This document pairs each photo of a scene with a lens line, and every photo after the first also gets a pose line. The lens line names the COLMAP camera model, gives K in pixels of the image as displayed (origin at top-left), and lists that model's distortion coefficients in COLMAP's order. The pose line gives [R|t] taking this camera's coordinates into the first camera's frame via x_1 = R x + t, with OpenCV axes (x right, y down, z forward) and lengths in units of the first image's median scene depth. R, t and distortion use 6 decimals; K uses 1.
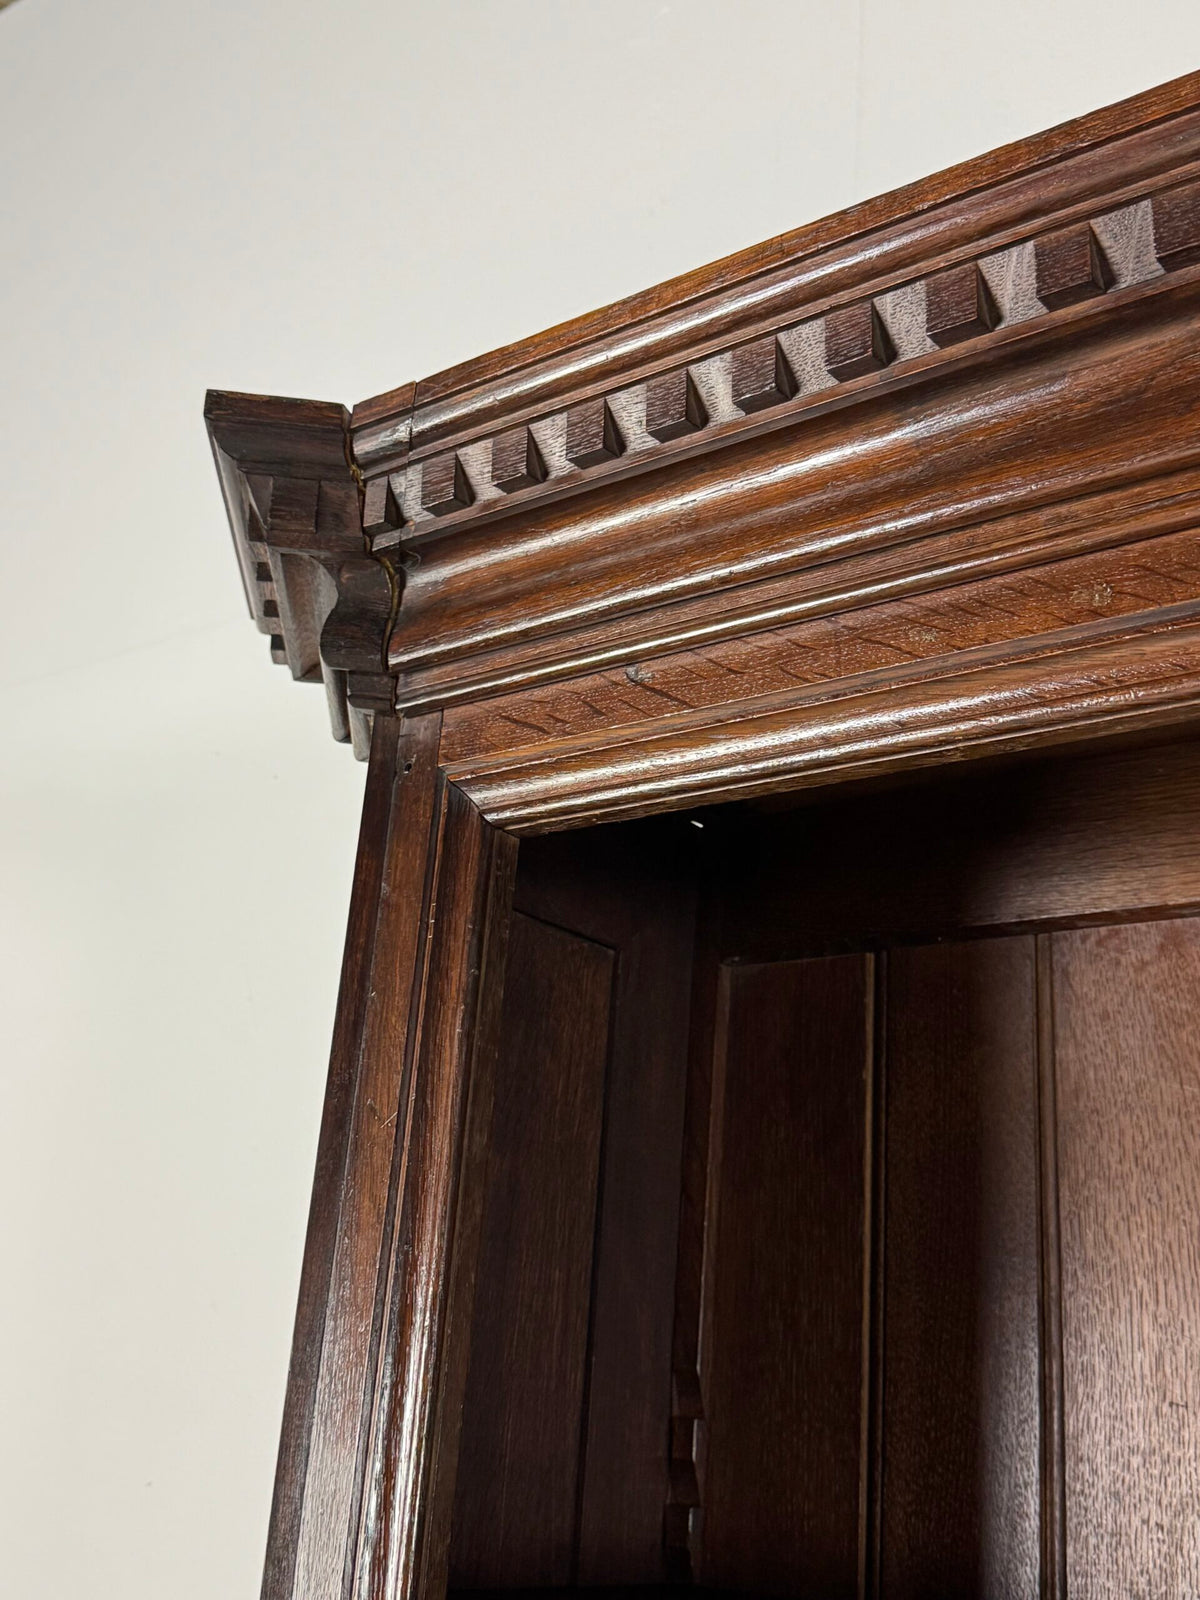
lens RADIAL K [[2095.7, 0, 600.5], [0, 2095.7, 802.8], [0, 0, 1]] dist [0.159254, -0.221644]
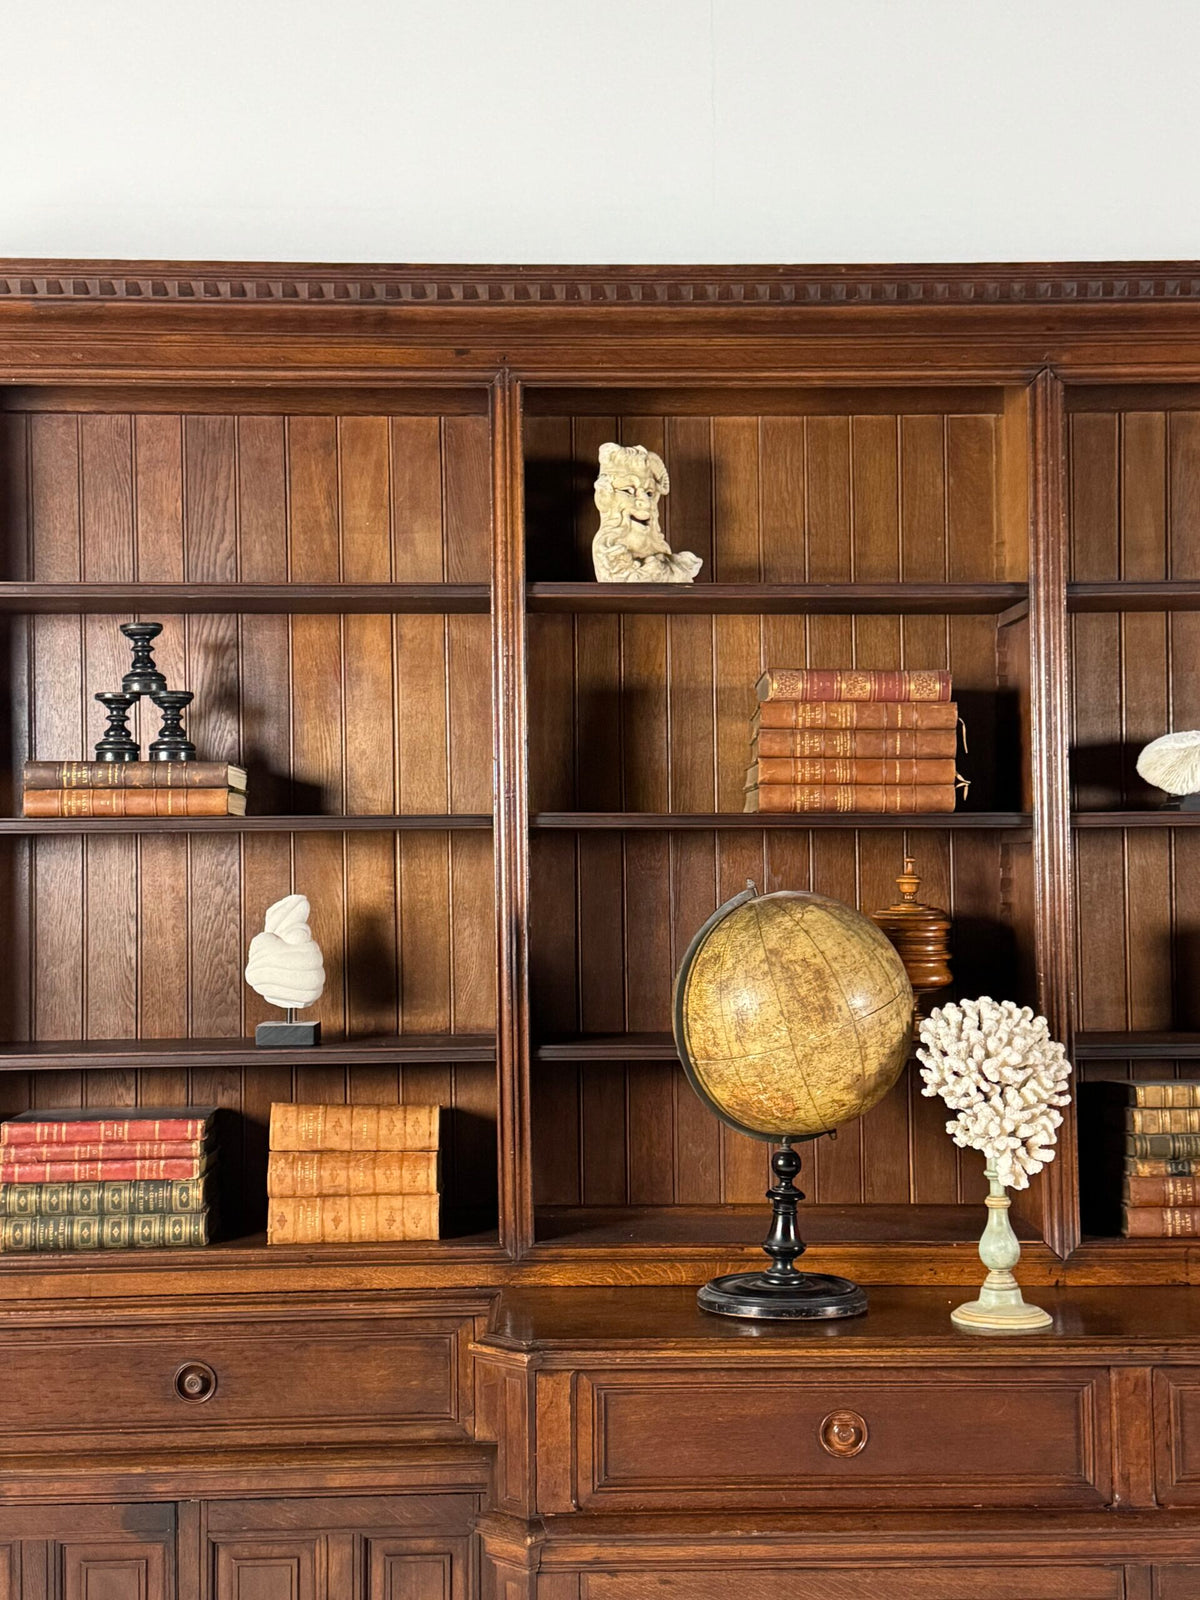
lens RADIAL K [[2082.5, 0, 611.6], [0, 2082.5, 816.0], [0, 0, 1]] dist [0.137376, -0.073202]
pose [[0.780606, -0.060094, 0.622128, -1.376383], [-0.142451, 0.952065, 0.270701, -0.427892], [-0.608574, -0.299934, 0.734628, -2.584724]]
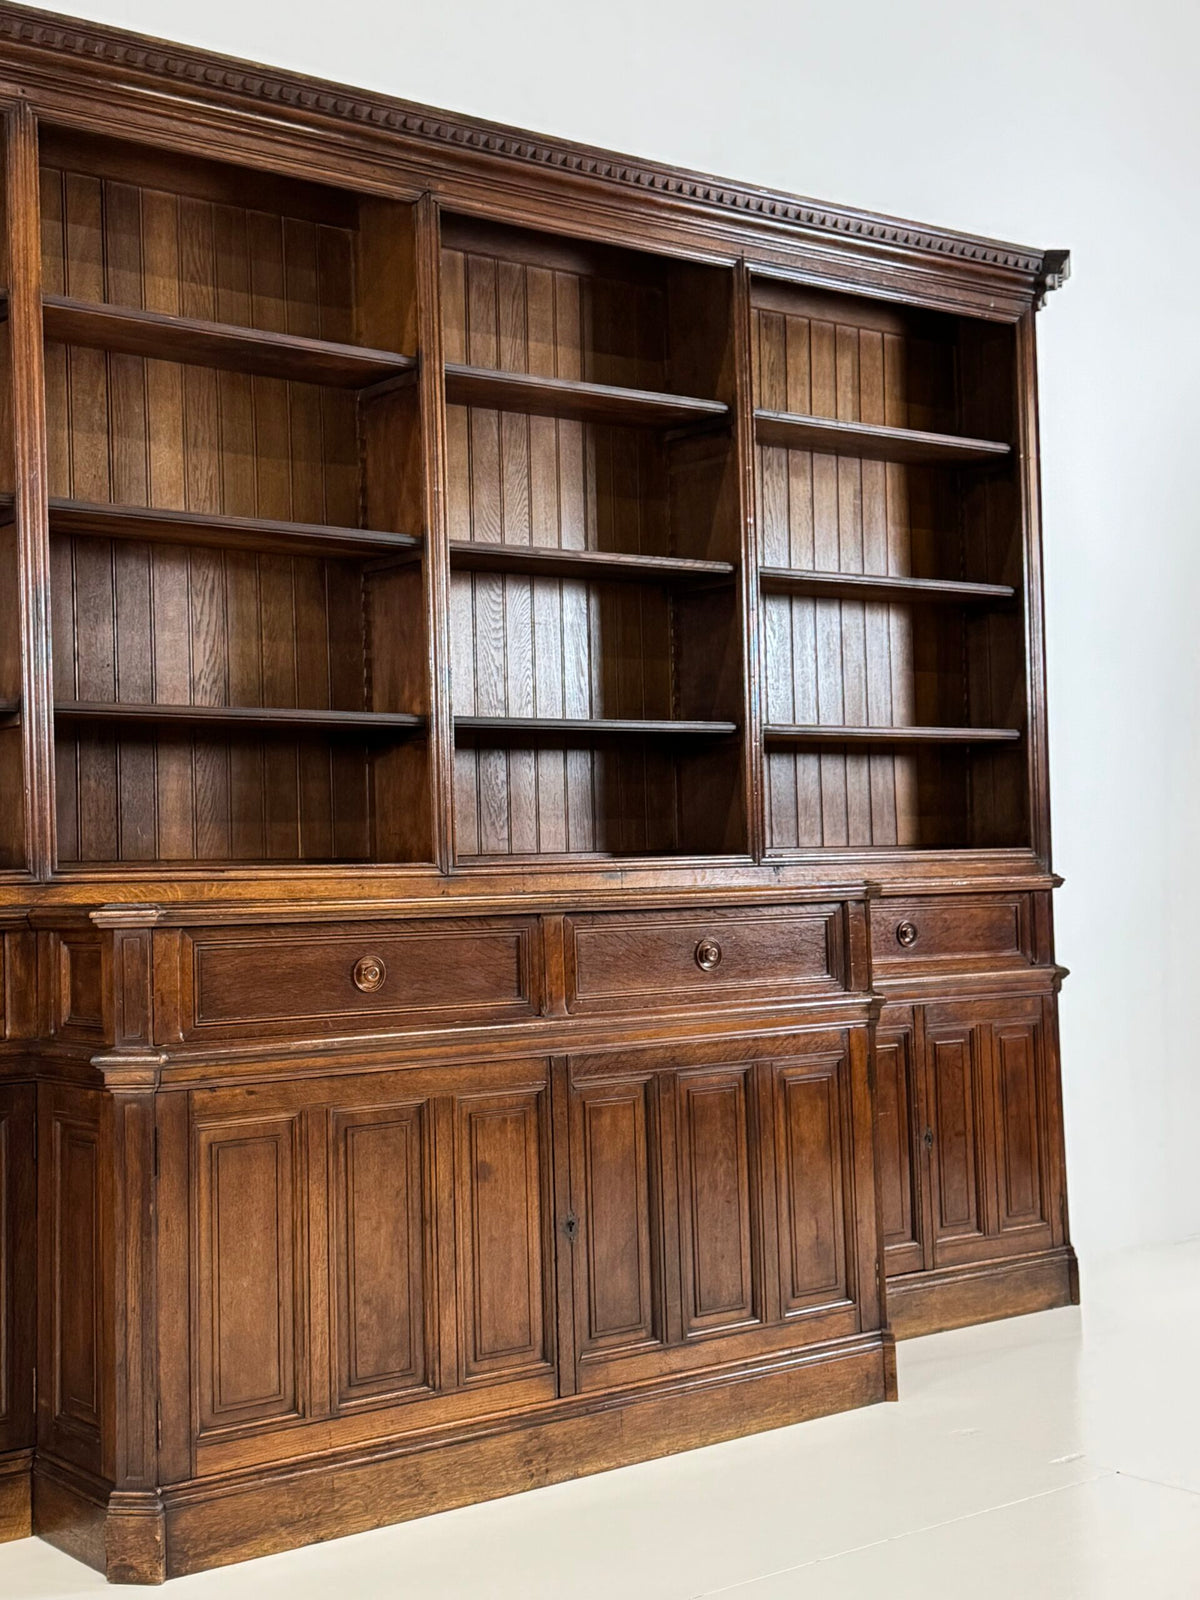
lens RADIAL K [[2087.7, 0, 603.4], [0, 2087.7, 791.6], [0, 0, 1]] dist [0.170160, -0.292784]
pose [[0.268993, -0.040629, 0.962285, -2.971559], [-0.273580, 0.954733, 0.116786, 0.329303], [-0.923470, -0.294676, 0.245701, -2.059229]]
